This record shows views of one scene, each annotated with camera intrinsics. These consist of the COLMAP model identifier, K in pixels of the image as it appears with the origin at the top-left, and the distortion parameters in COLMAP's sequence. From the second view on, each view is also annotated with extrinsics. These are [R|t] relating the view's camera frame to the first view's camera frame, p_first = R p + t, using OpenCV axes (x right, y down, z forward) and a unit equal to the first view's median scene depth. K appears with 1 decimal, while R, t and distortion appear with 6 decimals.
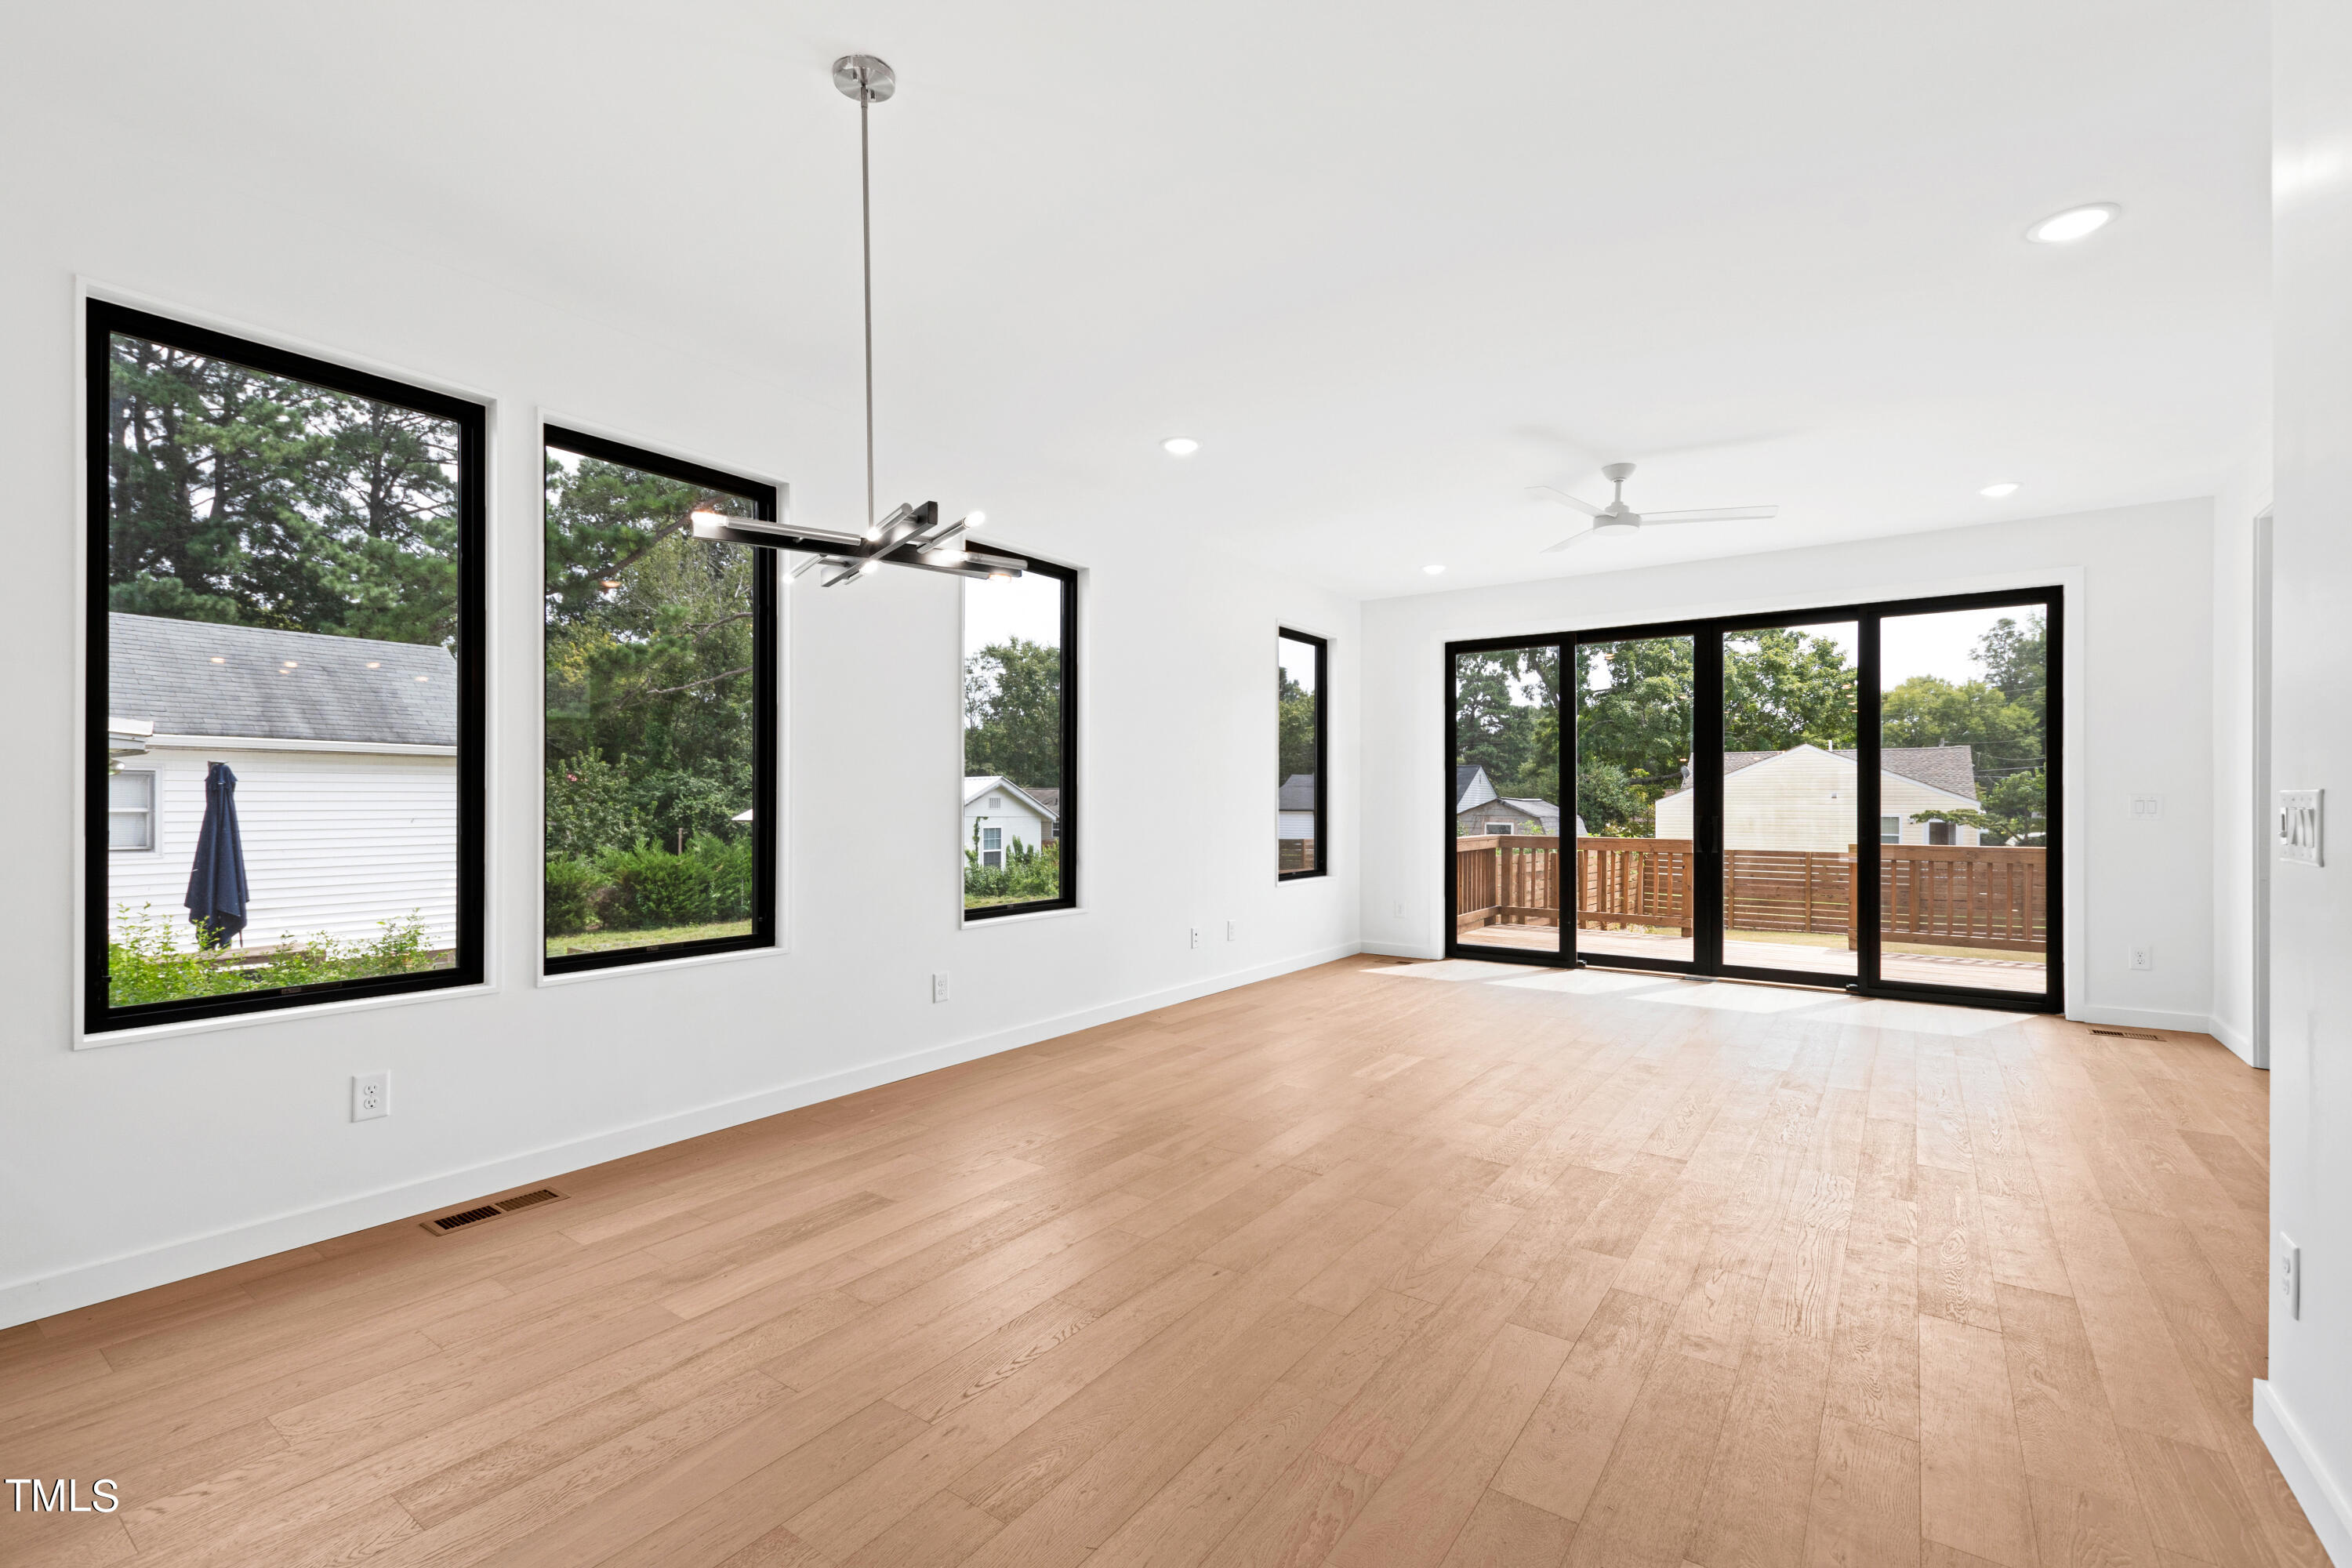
lens RADIAL K [[1021.2, 0, 1168.3], [0, 1021.2, 795.3], [0, 0, 1]] dist [-0.000415, -0.000152]
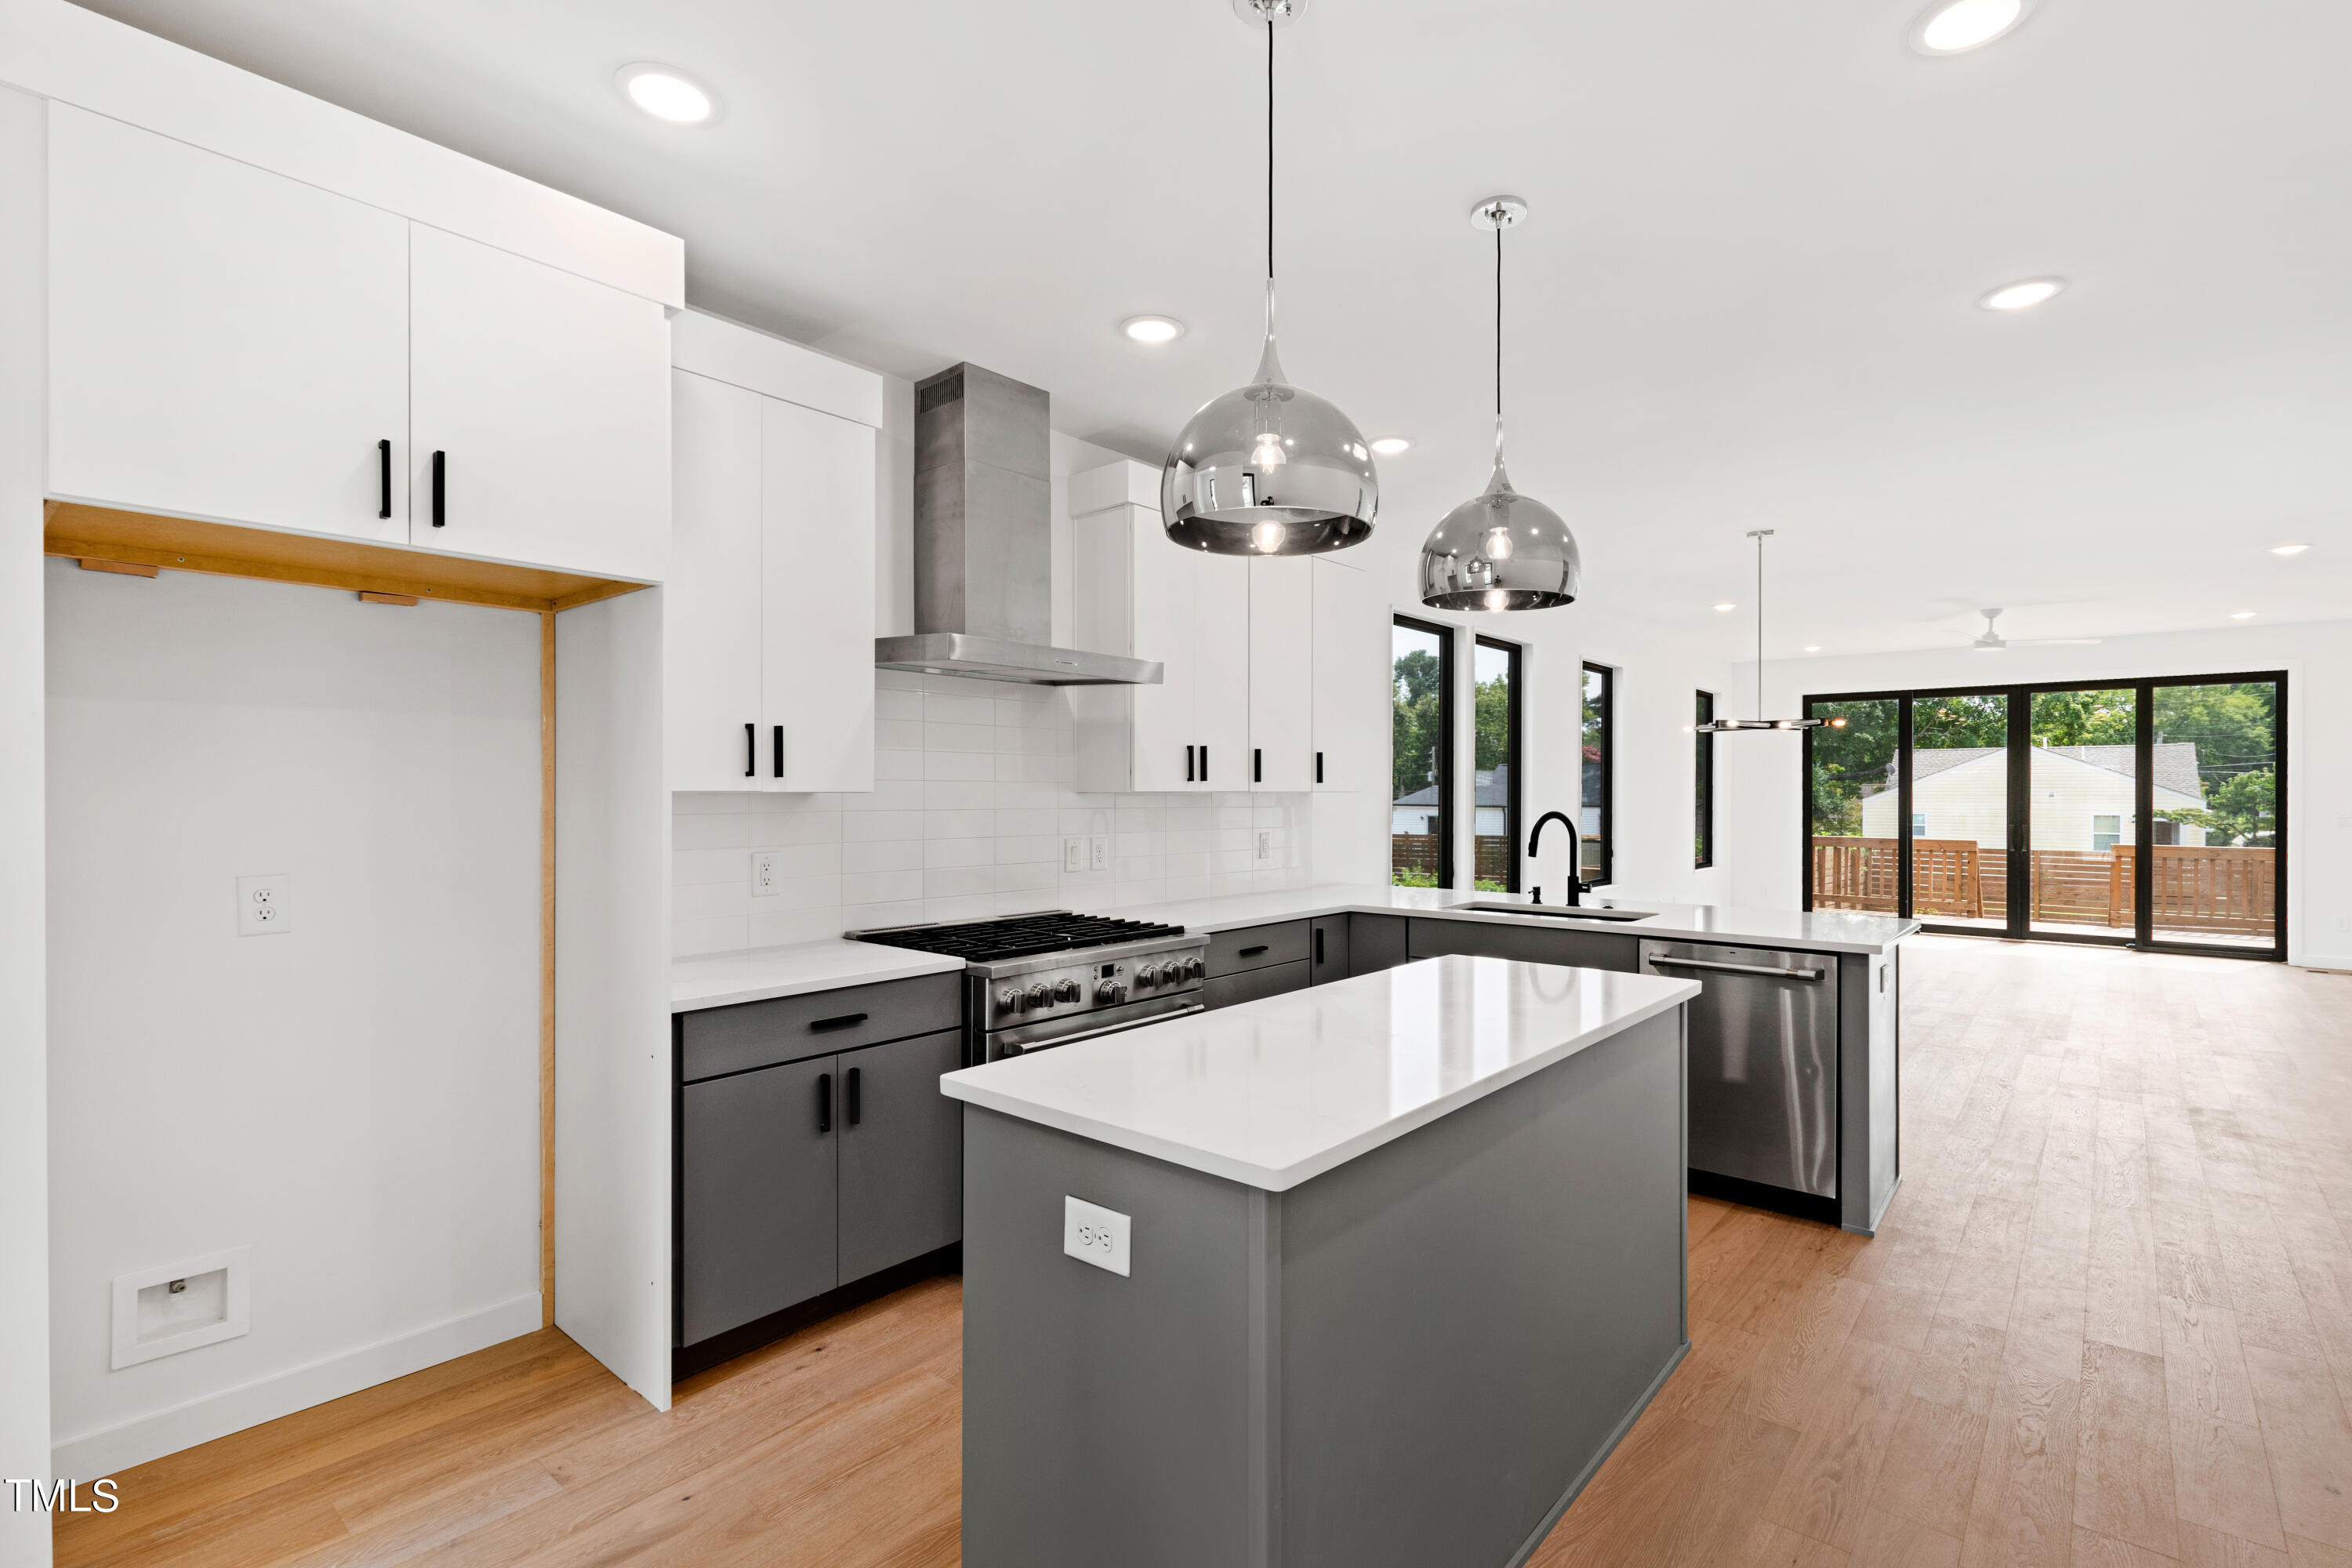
lens RADIAL K [[1114.3, 0, 1186.8], [0, 1114.3, 788.3], [0, 0, 1]] dist [-0.001996, -0.000012]
pose [[0.997900, 0.000817, -0.064766, -0.518760], [-0.000600, 0.999994, 0.003368, -0.036148], [0.064769, -0.003322, 0.997895, -0.604746]]
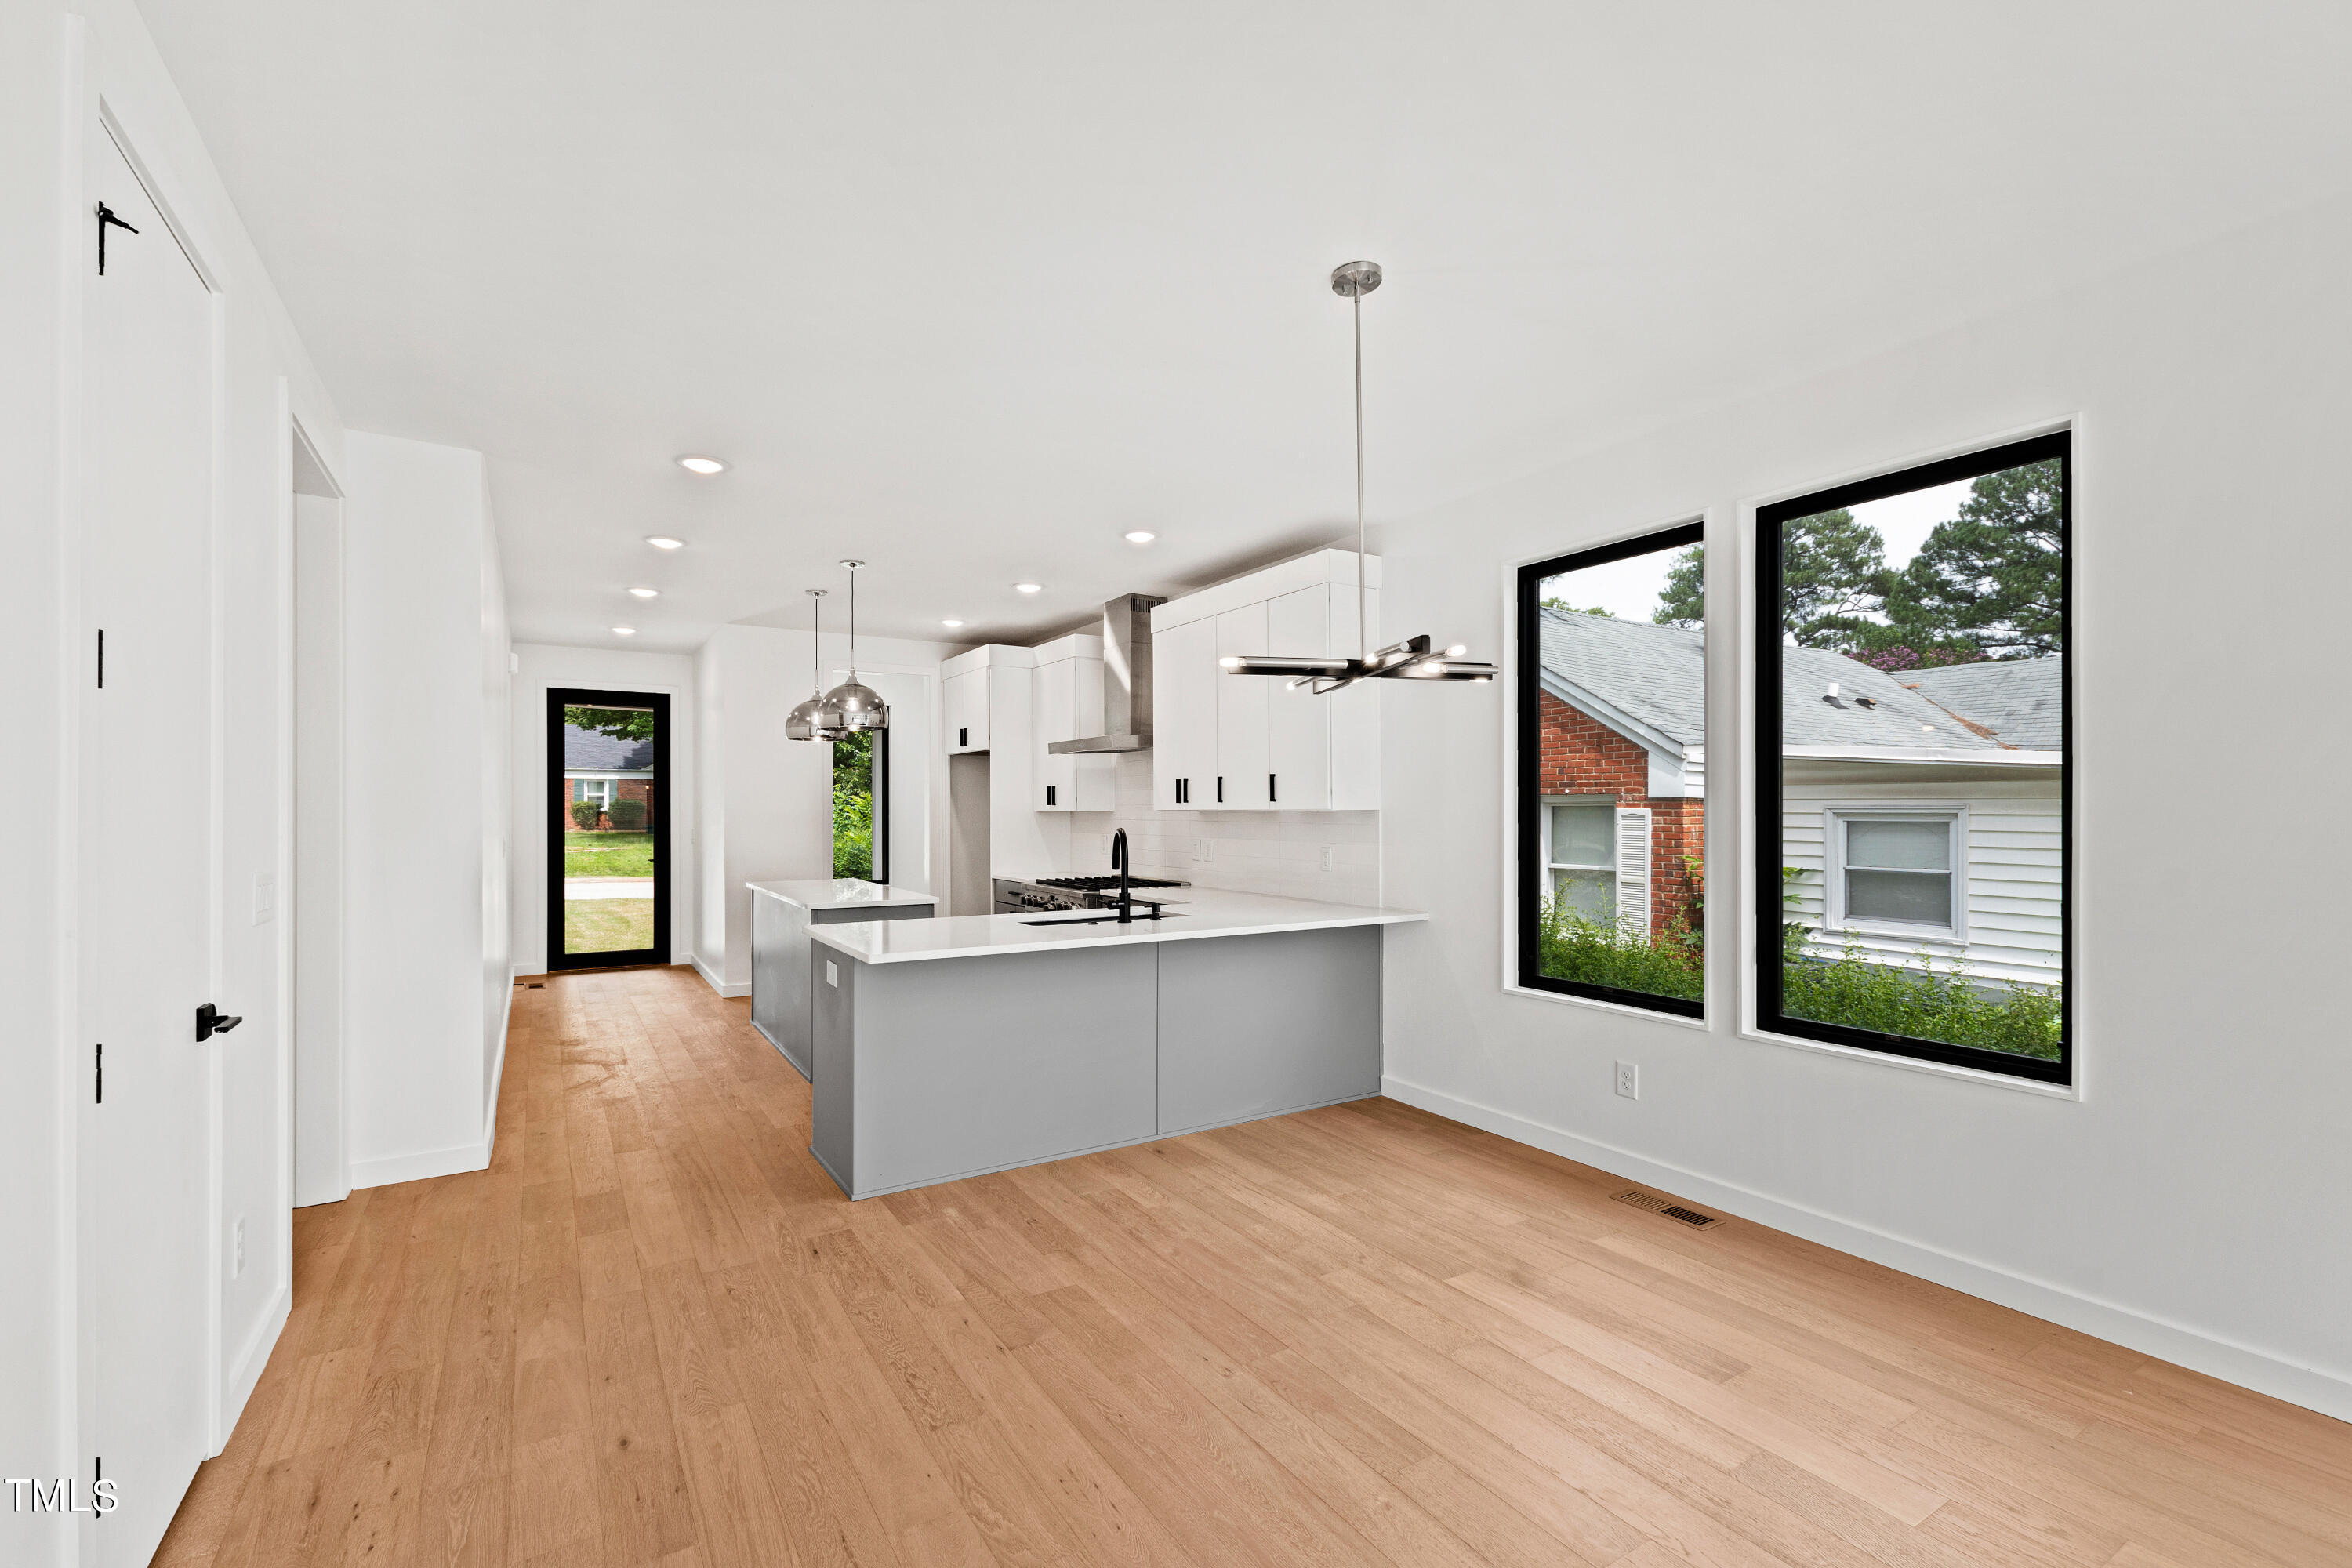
lens RADIAL K [[1021.2, 0, 1178.9], [0, 1021.2, 800.7], [0, 0, 1]] dist [-0.000415, -0.000152]
pose [[-0.381514, -0.009255, -0.924317, 0.328078], [0.004853, 0.999916, -0.012015, -0.028466], [0.924350, -0.009070, -0.381438, 0.463087]]
